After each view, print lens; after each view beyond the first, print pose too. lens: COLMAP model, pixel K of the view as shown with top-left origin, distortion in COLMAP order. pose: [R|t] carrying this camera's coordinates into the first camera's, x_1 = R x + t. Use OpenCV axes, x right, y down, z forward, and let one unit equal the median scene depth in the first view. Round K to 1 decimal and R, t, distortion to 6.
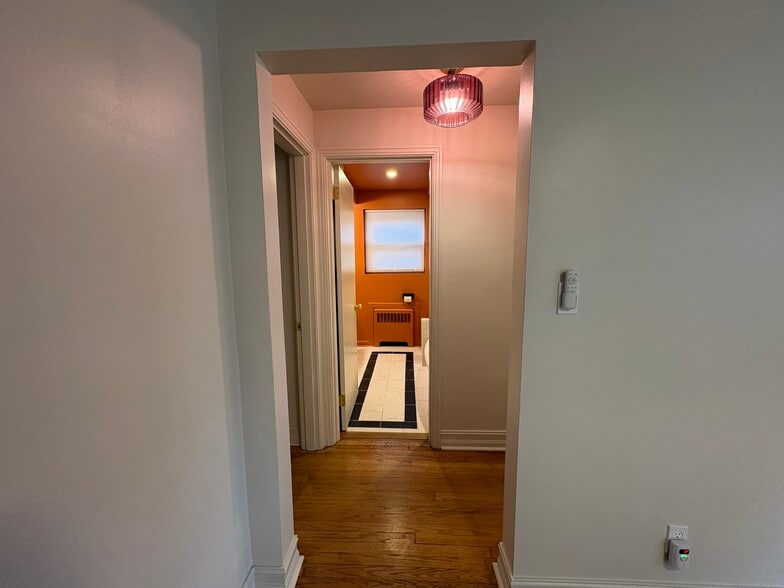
lens RADIAL K [[312.5, 0, 394.0], [0, 312.5, 294.3], [0, 0, 1]] dist [-0.000317, 0.000457]
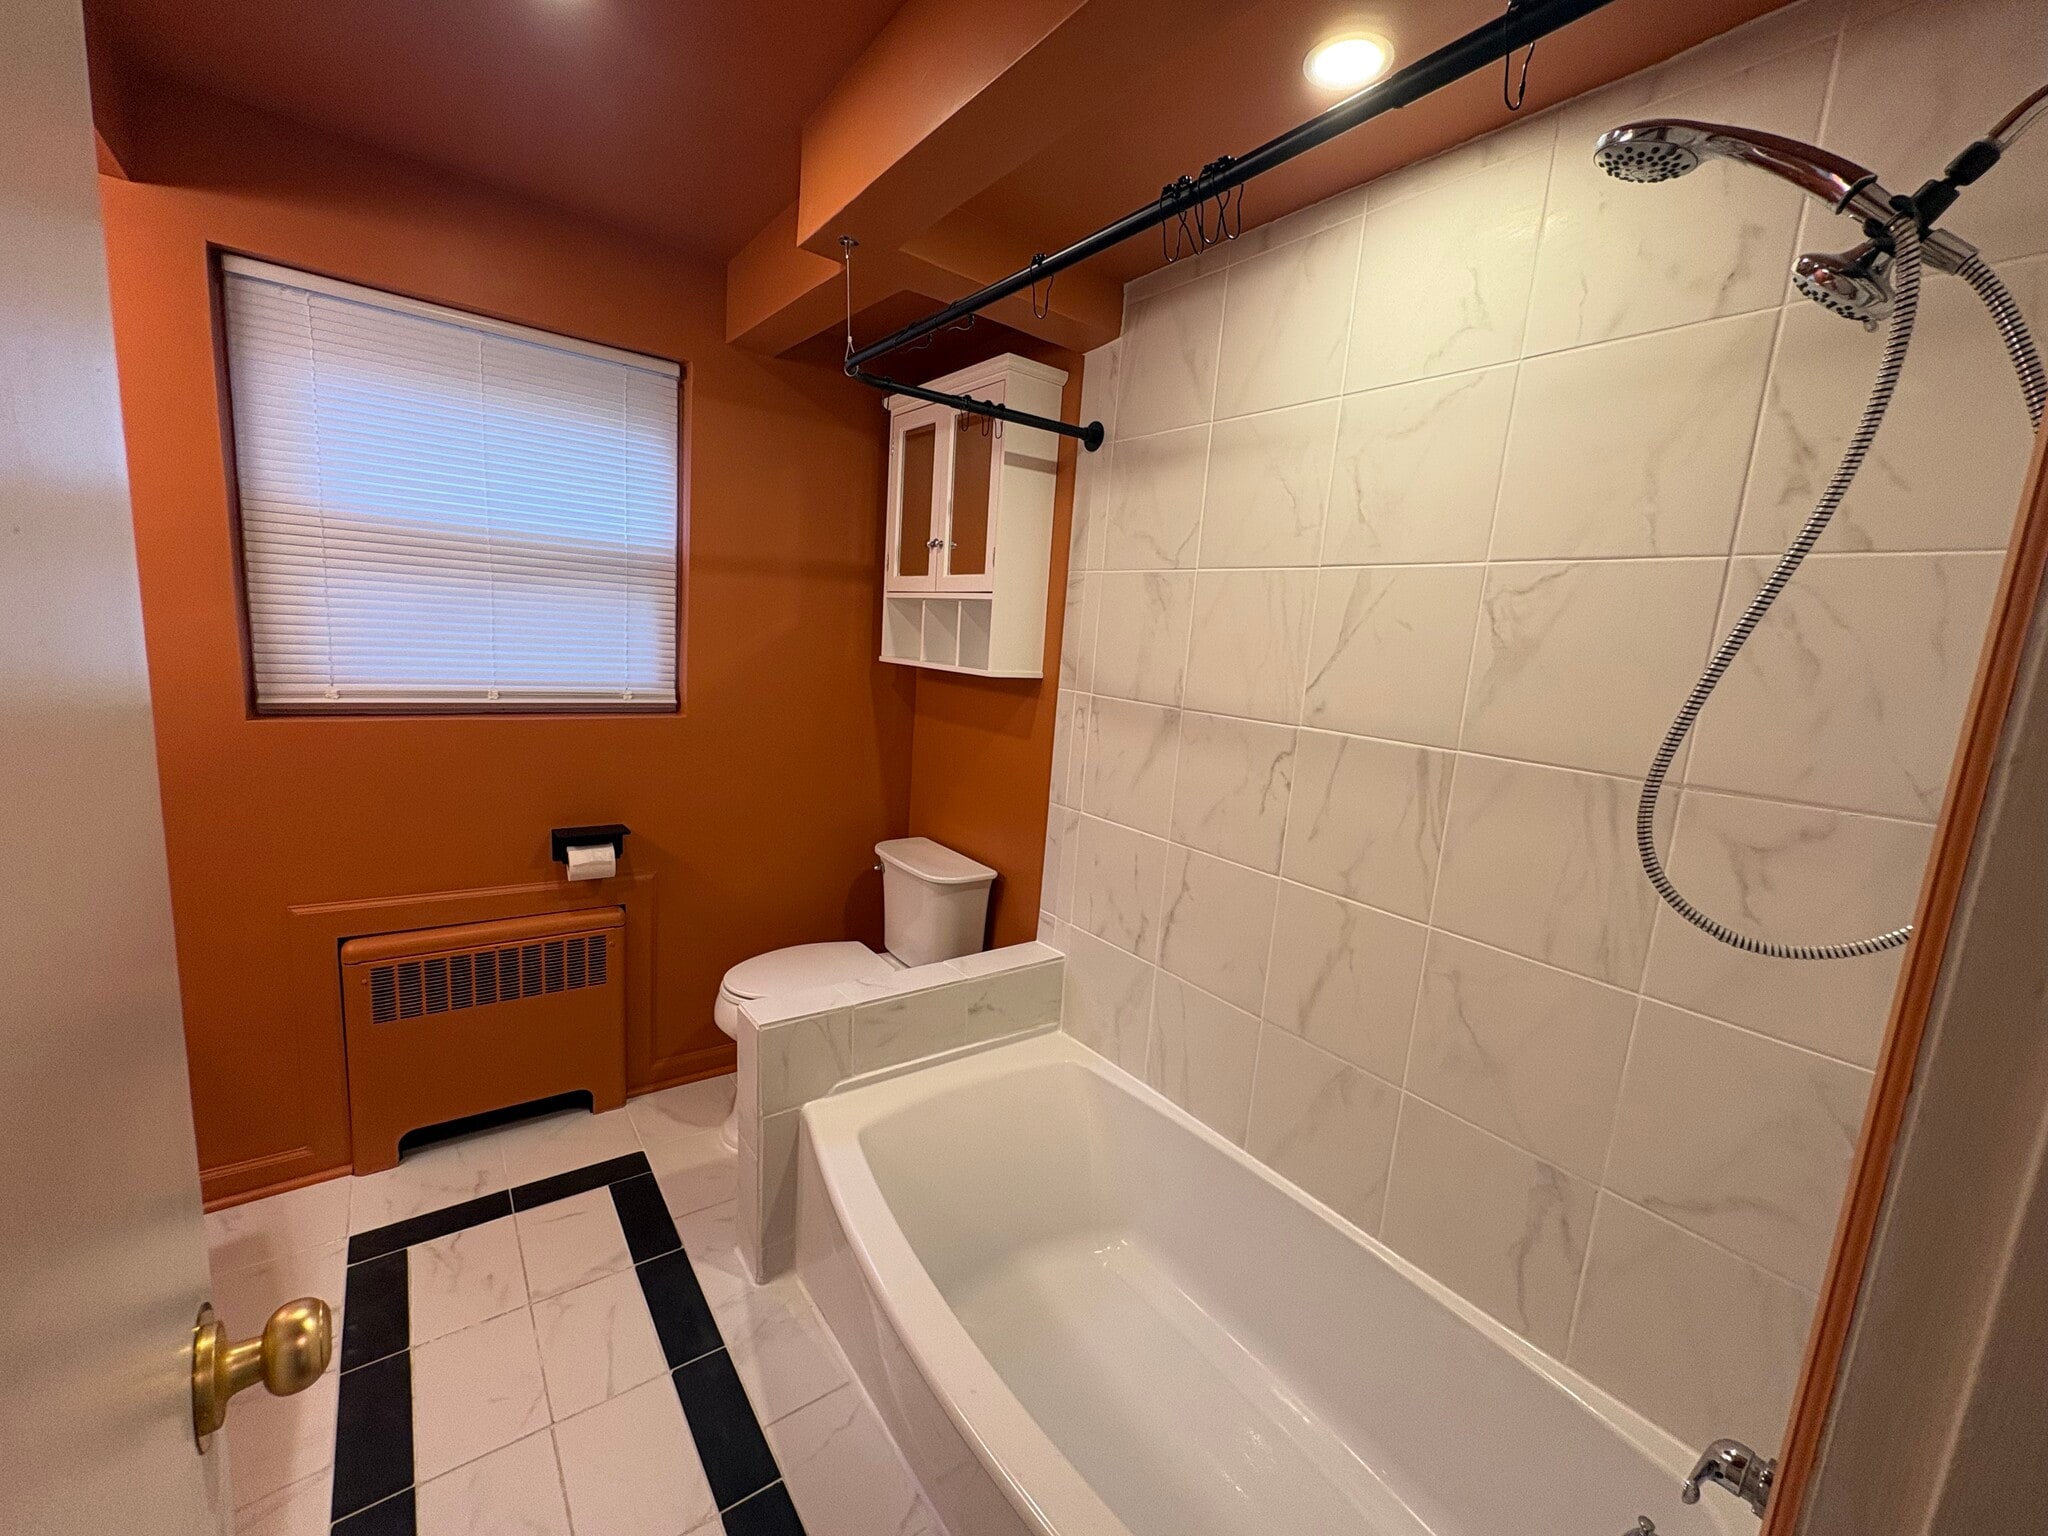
lens RADIAL K [[816.2, 0, 1021.7], [0, 816.2, 761.9], [0, 0, 1]] dist [-0.000317, 0.000457]
pose [[0.765595, -0.042784, 0.641899, -0.063379], [0.002796, 0.997998, 0.063184, -0.069110], [-0.643317, -0.046579, 0.764182, 0.485772]]
